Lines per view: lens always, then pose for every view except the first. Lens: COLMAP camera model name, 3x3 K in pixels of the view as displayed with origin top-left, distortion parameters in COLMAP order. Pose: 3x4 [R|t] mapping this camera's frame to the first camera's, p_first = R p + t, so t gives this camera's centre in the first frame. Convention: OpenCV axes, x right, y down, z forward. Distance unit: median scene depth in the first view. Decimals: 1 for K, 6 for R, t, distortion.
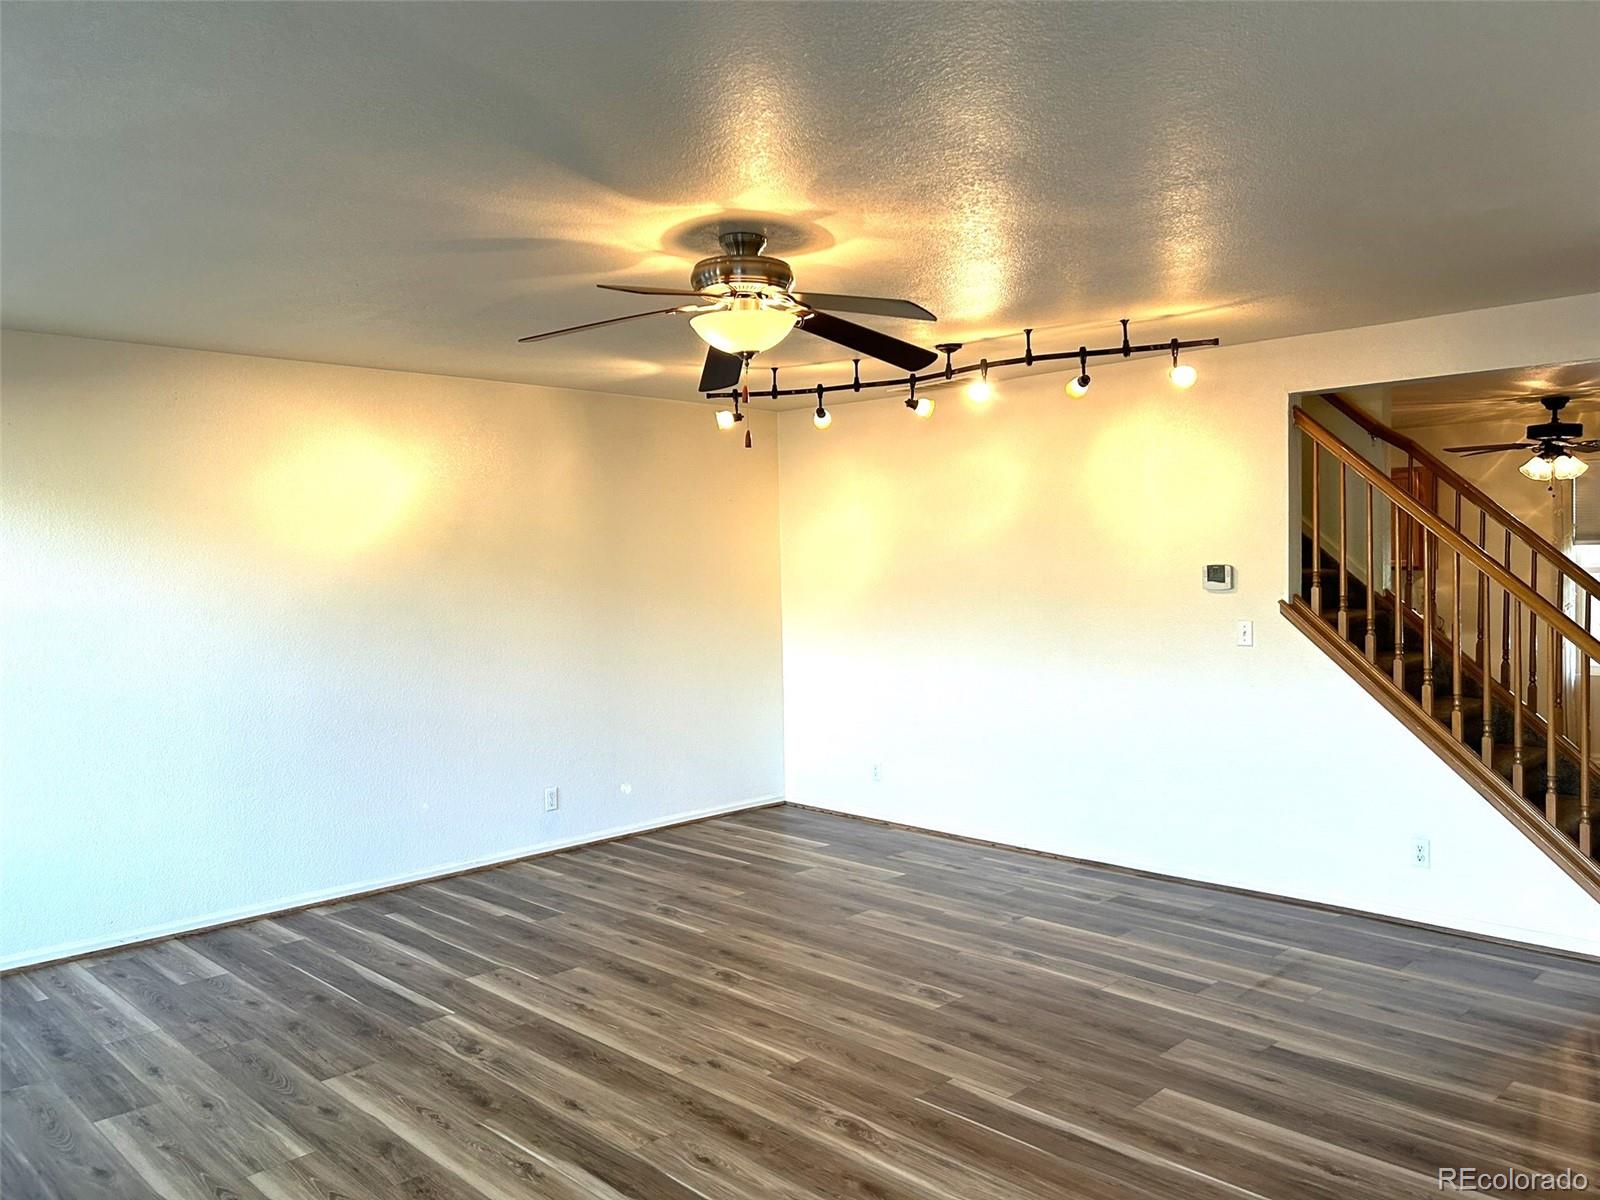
lens RADIAL K [[1189.8, 0, 800.0], [0, 1189.8, 600.0], [0, 0, 1]] dist [0.053017, -0.059118]
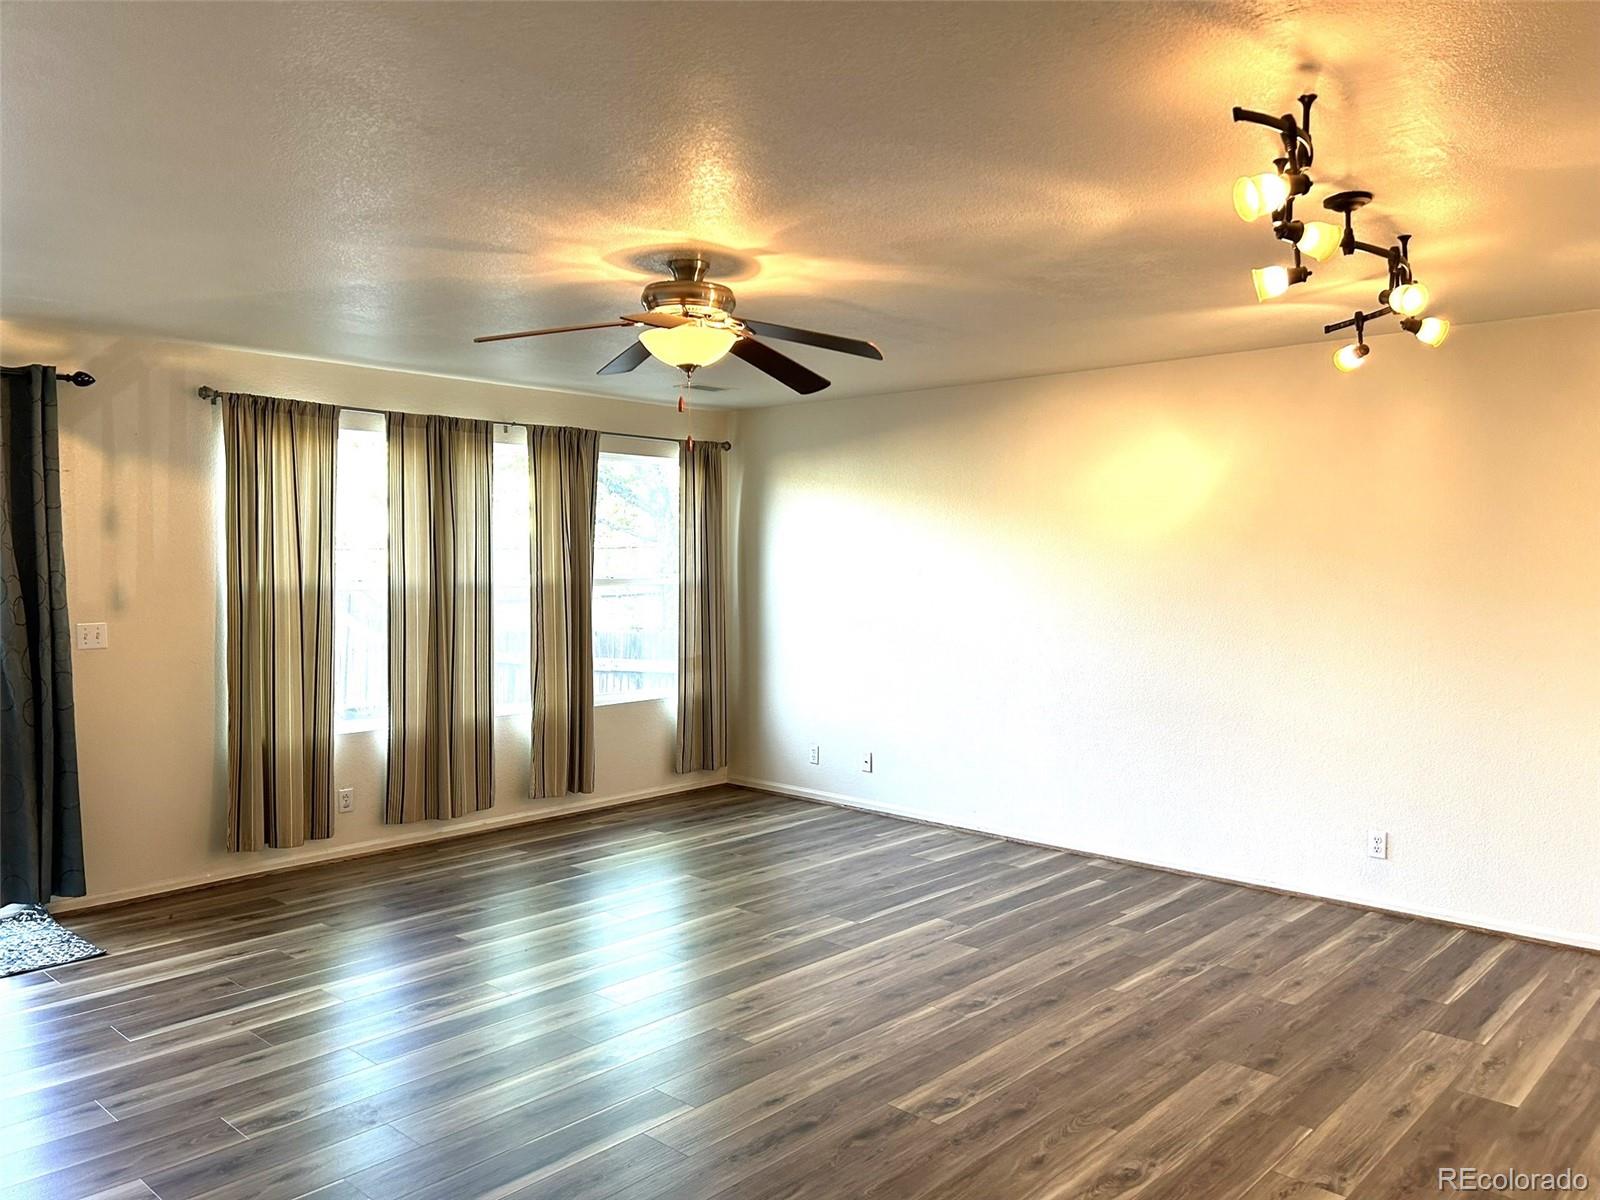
lens RADIAL K [[1194.8, 0, 814.3], [0, 1194.8, 580.4], [0, 0, 1]] dist [0.075639, -0.085725]
pose [[0.056014, 0.045362, -0.997399, 0.766415], [-0.034084, 0.998472, 0.043497, -0.048102], [0.997848, 0.031559, 0.057474, 0.727237]]
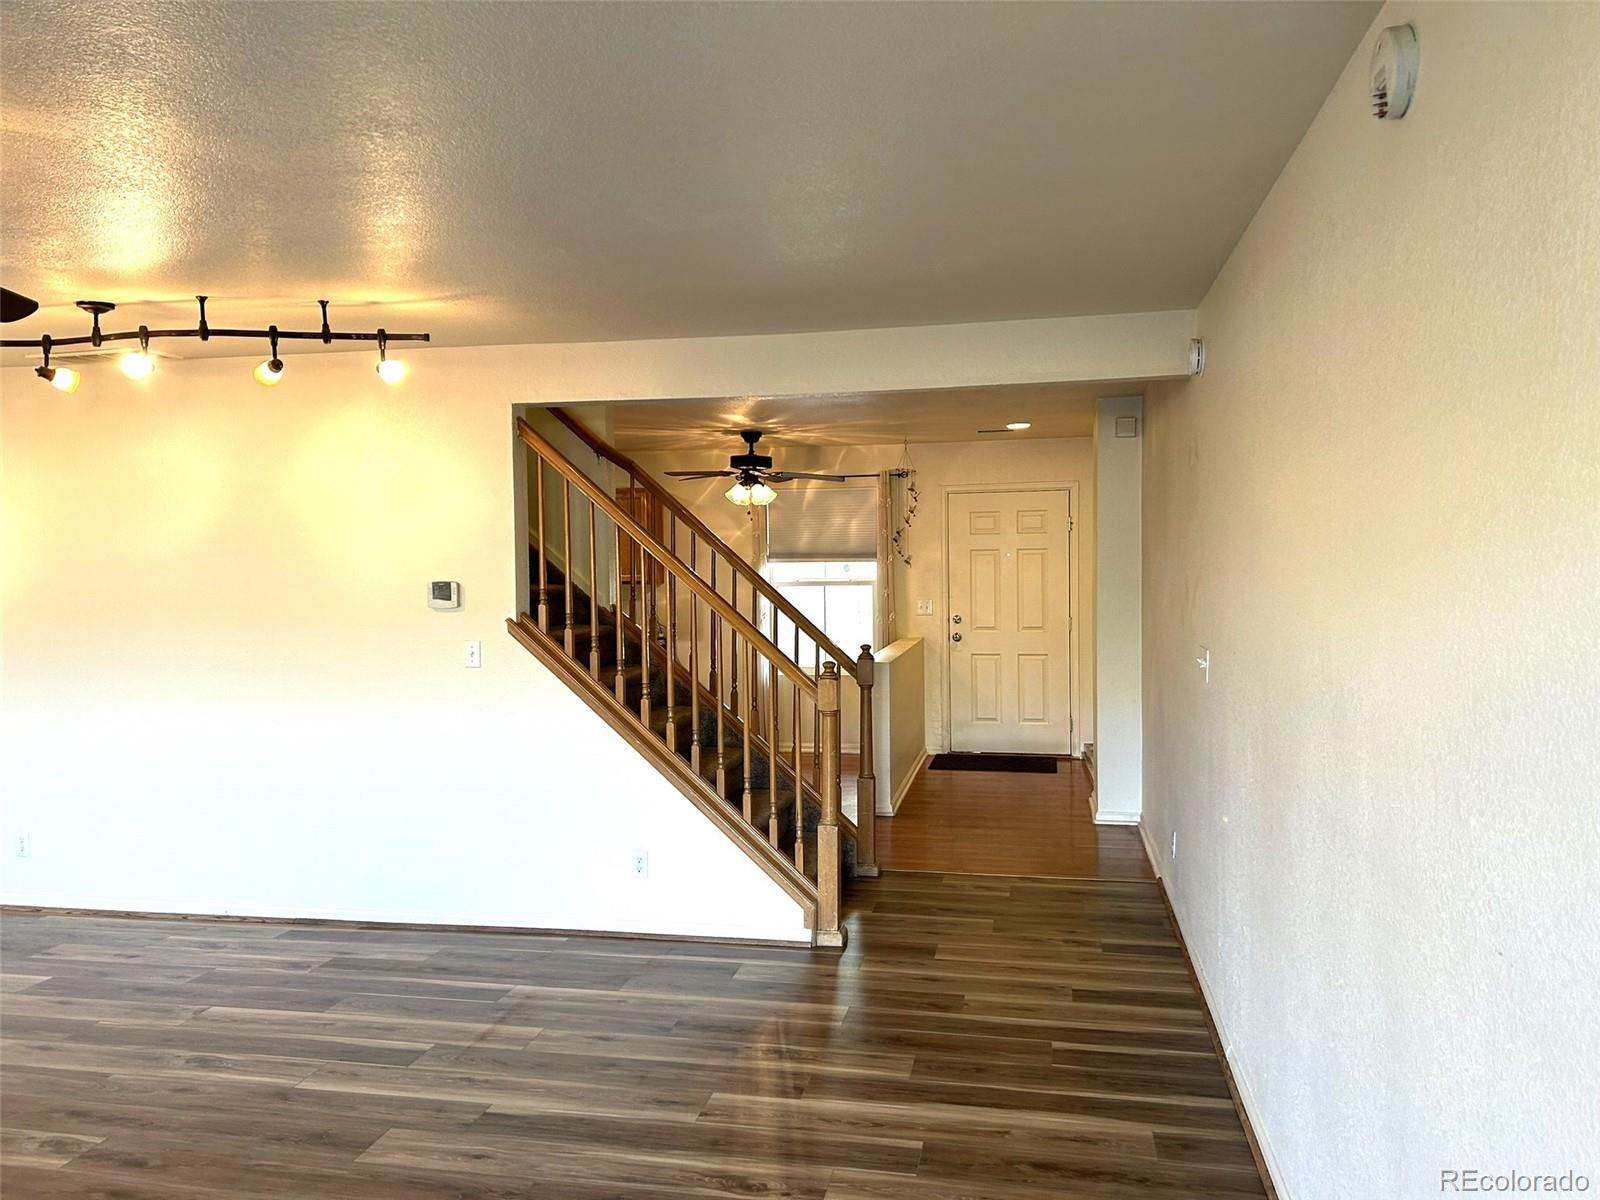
lens RADIAL K [[1189.8, 0, 800.0], [0, 1189.8, 600.0], [0, 0, 1]] dist [0.053017, -0.059118]
pose [[0.829157, -0.008350, 0.558953, 0.064943], [0.013417, 0.999898, -0.004966, -0.007370], [-0.558854, 0.011617, 0.829184, 0.081777]]
